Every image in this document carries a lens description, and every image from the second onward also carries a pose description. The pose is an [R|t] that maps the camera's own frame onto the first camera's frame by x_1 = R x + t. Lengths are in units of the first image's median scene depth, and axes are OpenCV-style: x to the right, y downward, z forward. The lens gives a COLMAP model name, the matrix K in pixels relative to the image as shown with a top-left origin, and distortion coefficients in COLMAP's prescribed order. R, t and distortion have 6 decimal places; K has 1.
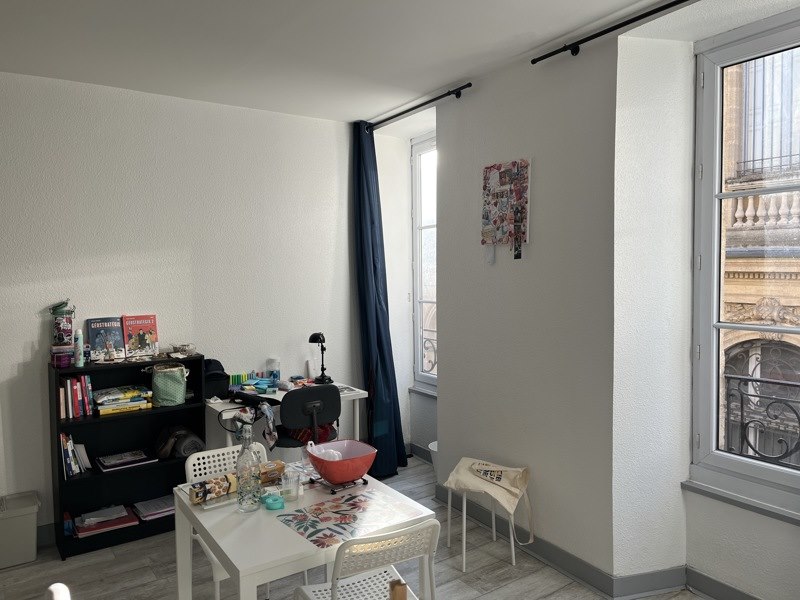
lens RADIAL K [[609.2, 0, 399.4], [0, 609.2, 292.2], [0, 0, 1]] dist [0.065366, -0.089211]
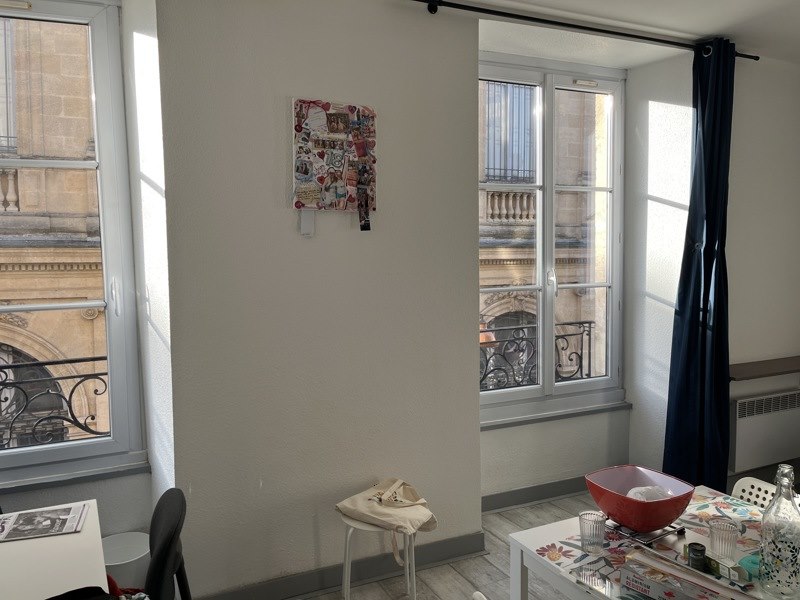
lens RADIAL K [[609.2, 0, 399.4], [0, 609.2, 292.2], [0, 0, 1]] dist [0.065366, -0.089211]
pose [[0.104818, -0.052721, 0.993093, -0.578547], [0.057319, 0.997254, 0.046892, -0.008090], [-0.992838, 0.052008, 0.107552, 0.837482]]
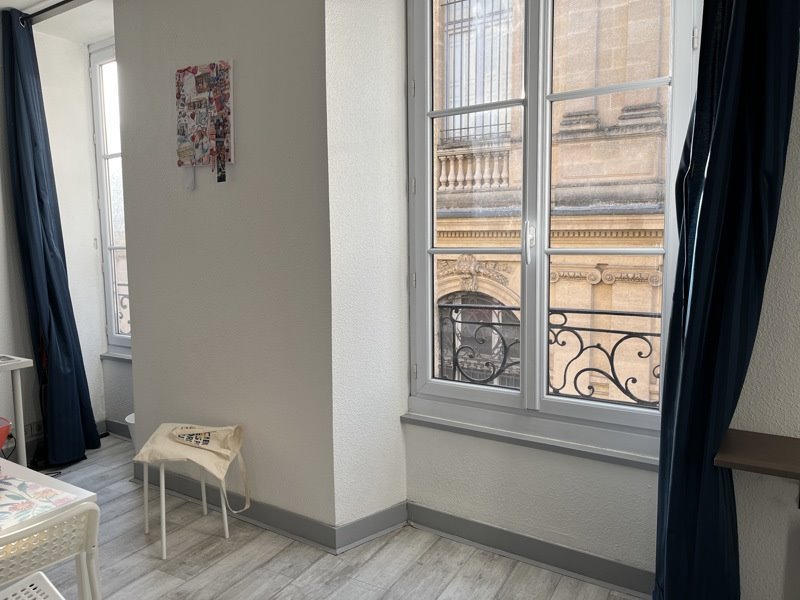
lens RADIAL K [[609.2, 0, 399.4], [0, 609.2, 292.2], [0, 0, 1]] dist [0.065366, -0.089211]
pose [[0.907266, -0.040492, 0.418603, 0.053819], [0.020293, 0.998410, 0.052594, 0.055348], [-0.420067, -0.039222, 0.906645, 0.120967]]
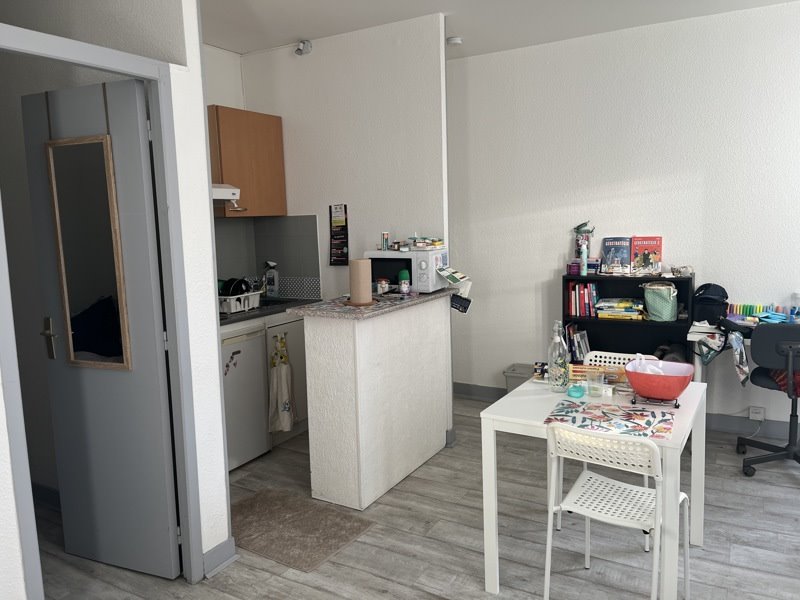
lens RADIAL K [[609.2, 0, 399.4], [0, 609.2, 292.2], [0, 0, 1]] dist [0.065366, -0.089211]
pose [[0.429404, 0.108537, -0.896567, 0.425074], [-0.015690, 0.993499, 0.112756, 0.021769], [0.902976, -0.034350, 0.428316, 0.141327]]
